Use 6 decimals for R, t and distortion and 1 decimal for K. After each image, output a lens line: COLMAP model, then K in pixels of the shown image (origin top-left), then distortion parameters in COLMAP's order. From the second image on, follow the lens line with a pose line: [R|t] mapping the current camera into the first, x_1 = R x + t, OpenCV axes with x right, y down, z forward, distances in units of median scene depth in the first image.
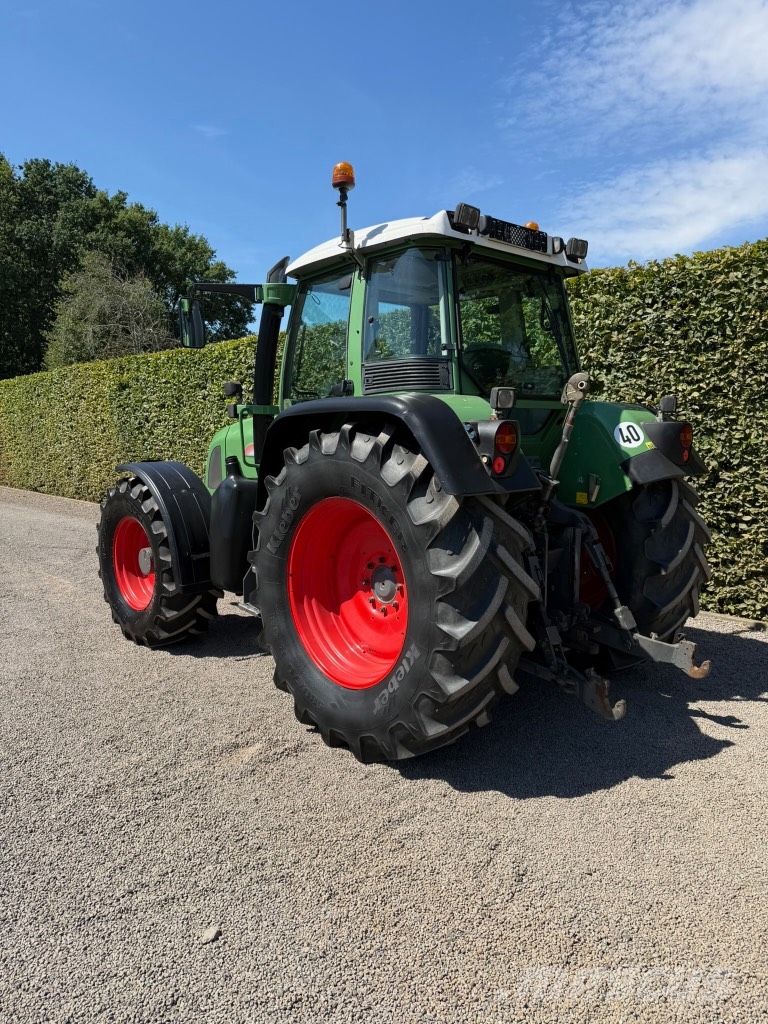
lens RADIAL K [[714.6, 0, 386.0], [0, 714.6, 506.4], [0, 0, 1]] dist [0.018754, -0.032382]
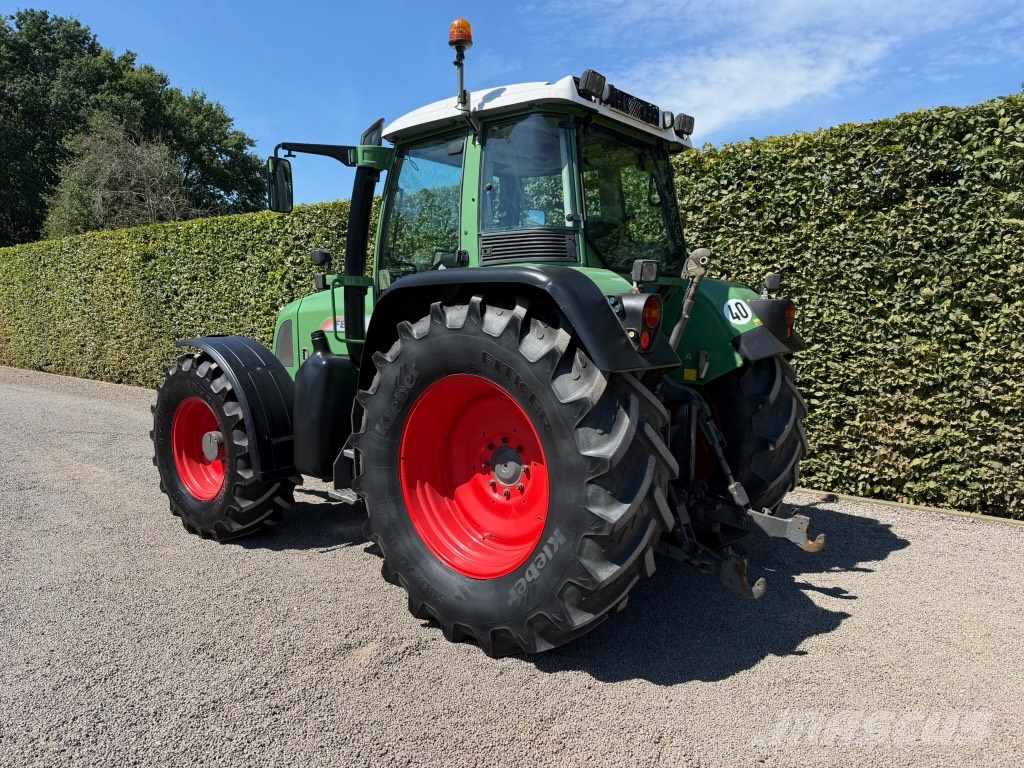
lens RADIAL K [[714.6, 0, 520.7], [0, 714.6, 379.9], [0, 0, 1]] dist [0.018754, -0.032382]
pose [[0.988605, -0.004332, 0.150470, -0.109211], [0.005474, 0.999959, -0.007181, 0.001321], [-0.150433, 0.007923, 0.988589, 0.051701]]
